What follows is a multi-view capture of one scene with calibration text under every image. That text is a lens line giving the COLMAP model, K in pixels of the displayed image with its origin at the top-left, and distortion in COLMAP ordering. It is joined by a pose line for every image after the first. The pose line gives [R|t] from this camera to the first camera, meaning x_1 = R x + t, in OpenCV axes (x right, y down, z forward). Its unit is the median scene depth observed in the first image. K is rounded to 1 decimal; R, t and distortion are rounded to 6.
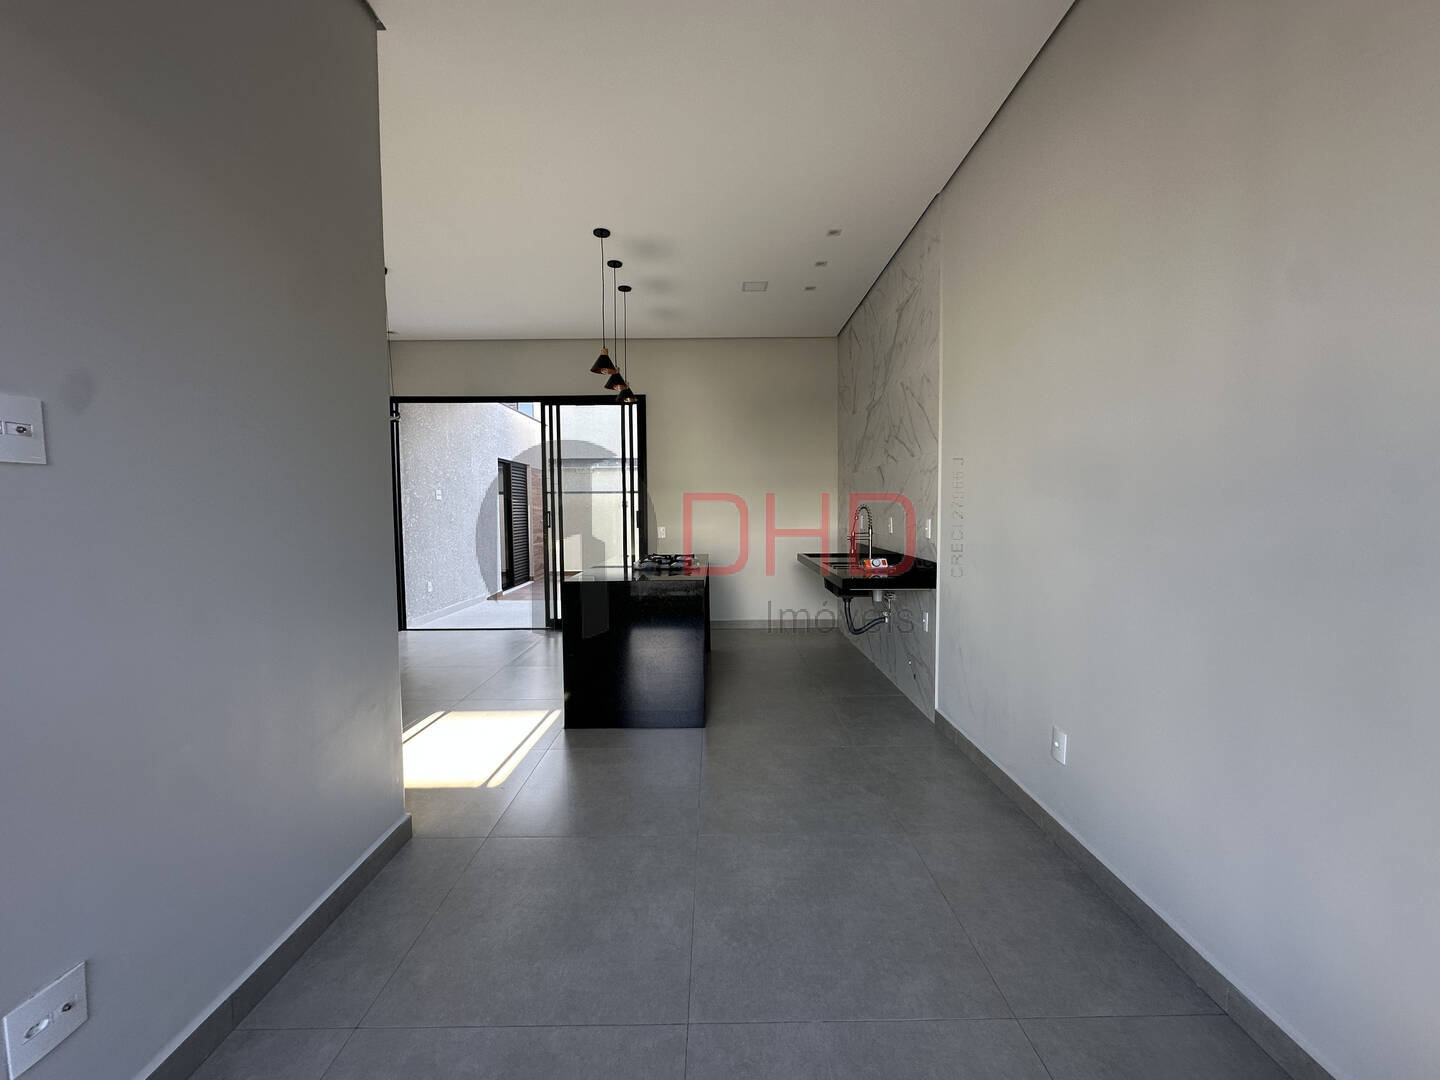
lens RADIAL K [[577.5, 0, 718.1], [0, 577.5, 539.8], [0, 0, 1]] dist [-0.002127, -0.000218]
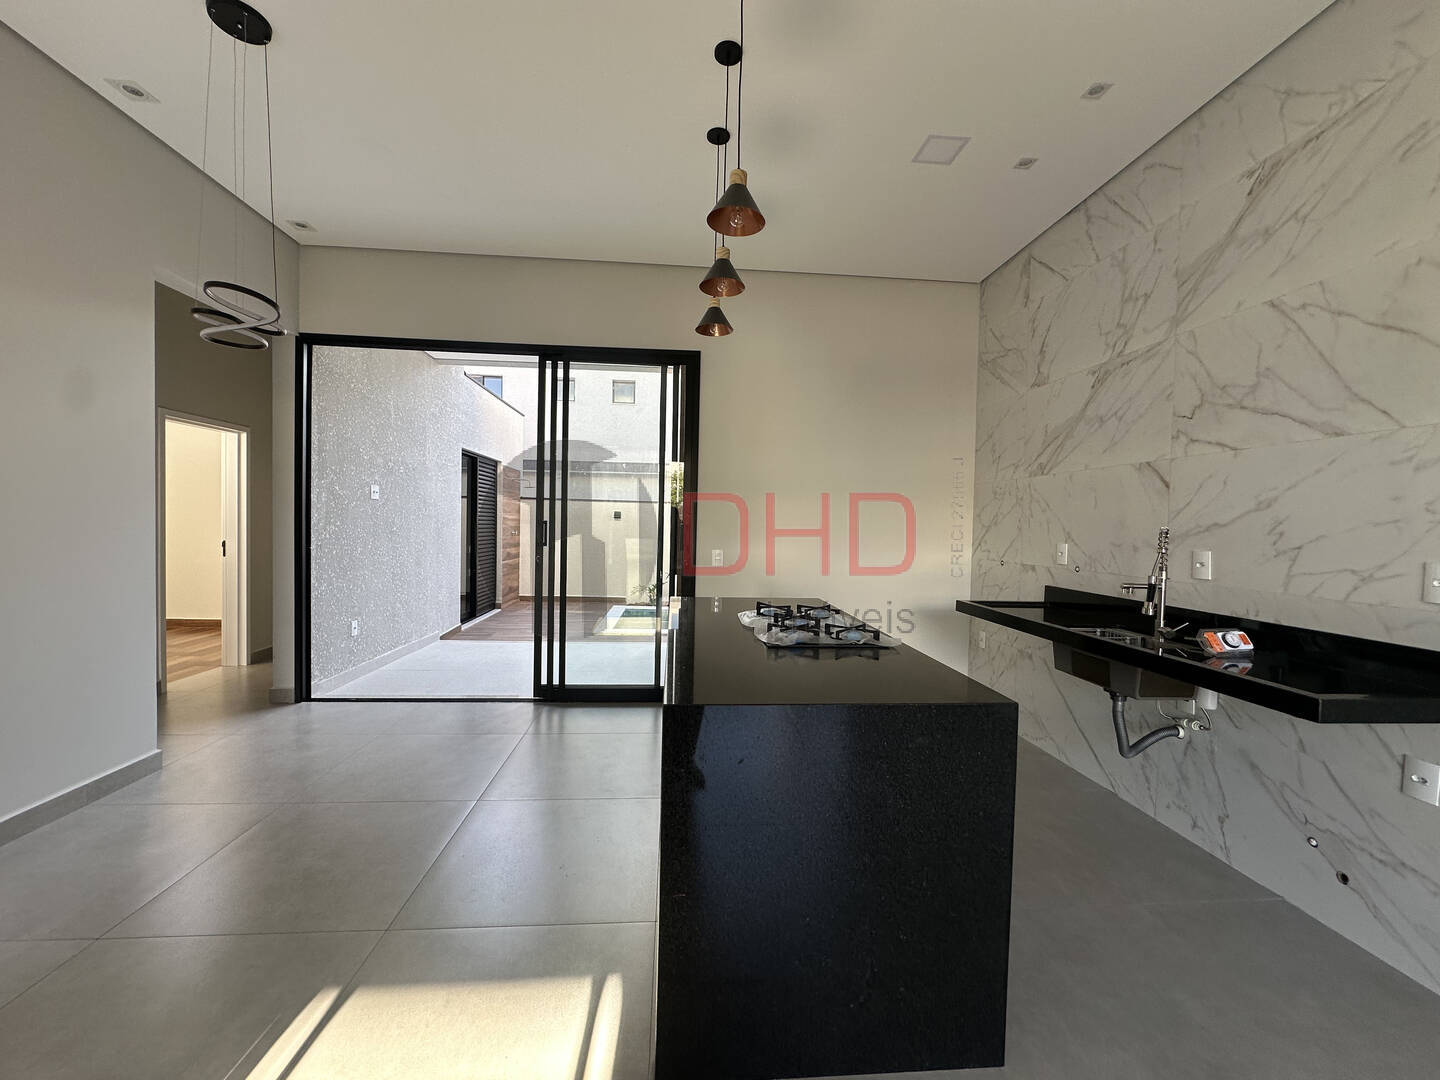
lens RADIAL K [[577.5, 0, 722.0], [0, 577.5, 540.8], [0, 0, 1]] dist [-0.002127, -0.000218]
pose [[0.996649, 0.028238, 0.076768, -0.141768], [-0.026343, 0.999325, -0.025588, -0.015388], [-0.077439, 0.023480, 0.996721, 0.326790]]
